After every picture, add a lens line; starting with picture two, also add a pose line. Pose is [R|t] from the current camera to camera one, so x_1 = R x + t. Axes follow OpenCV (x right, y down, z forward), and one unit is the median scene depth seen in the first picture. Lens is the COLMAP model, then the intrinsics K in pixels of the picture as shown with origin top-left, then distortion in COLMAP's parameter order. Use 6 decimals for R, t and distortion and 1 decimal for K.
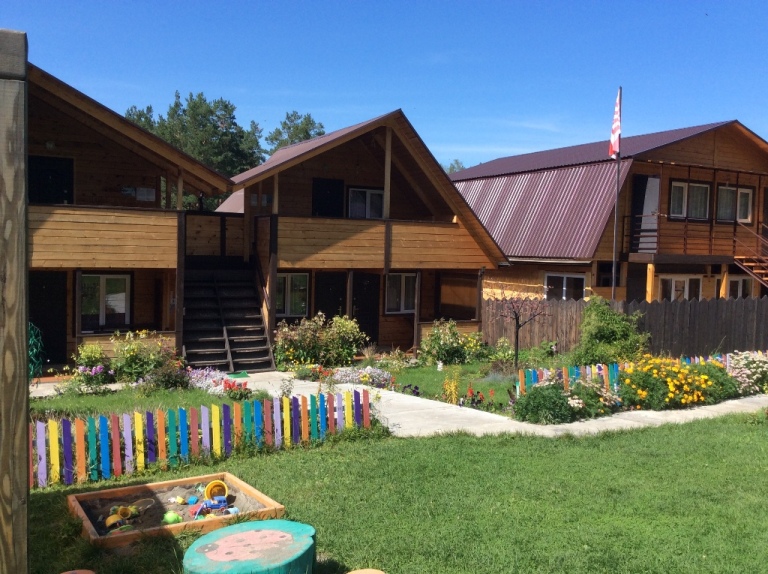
lens RADIAL K [[699.6, 0, 384.0], [0, 699.6, 287.0], [0, 0, 1]] dist [-0.003974, 0.001630]
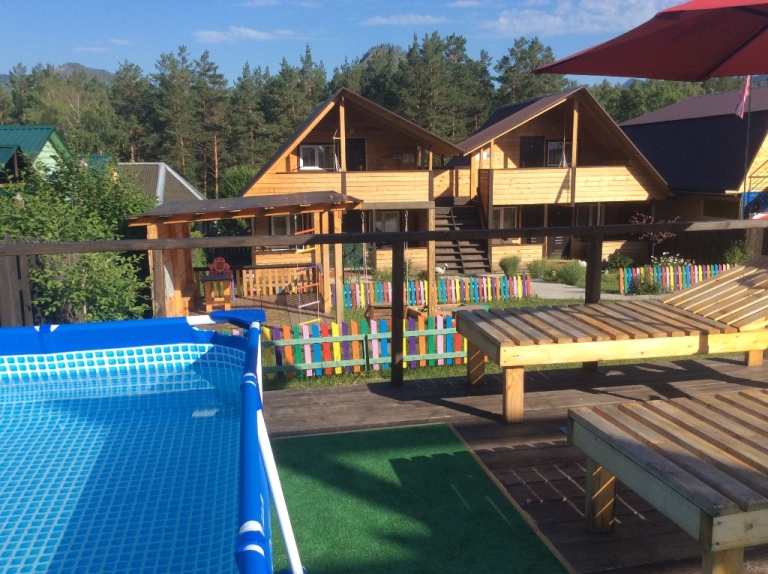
lens RADIAL K [[699.6, 0, 384.0], [0, 699.6, 287.0], [0, 0, 1]] dist [-0.003974, 0.001630]
pose [[0.947395, 0.027841, -0.318853, 0.022893], [0.009767, 0.993231, 0.115748, -0.004757], [0.319917, -0.112773, 0.940710, -0.101608]]
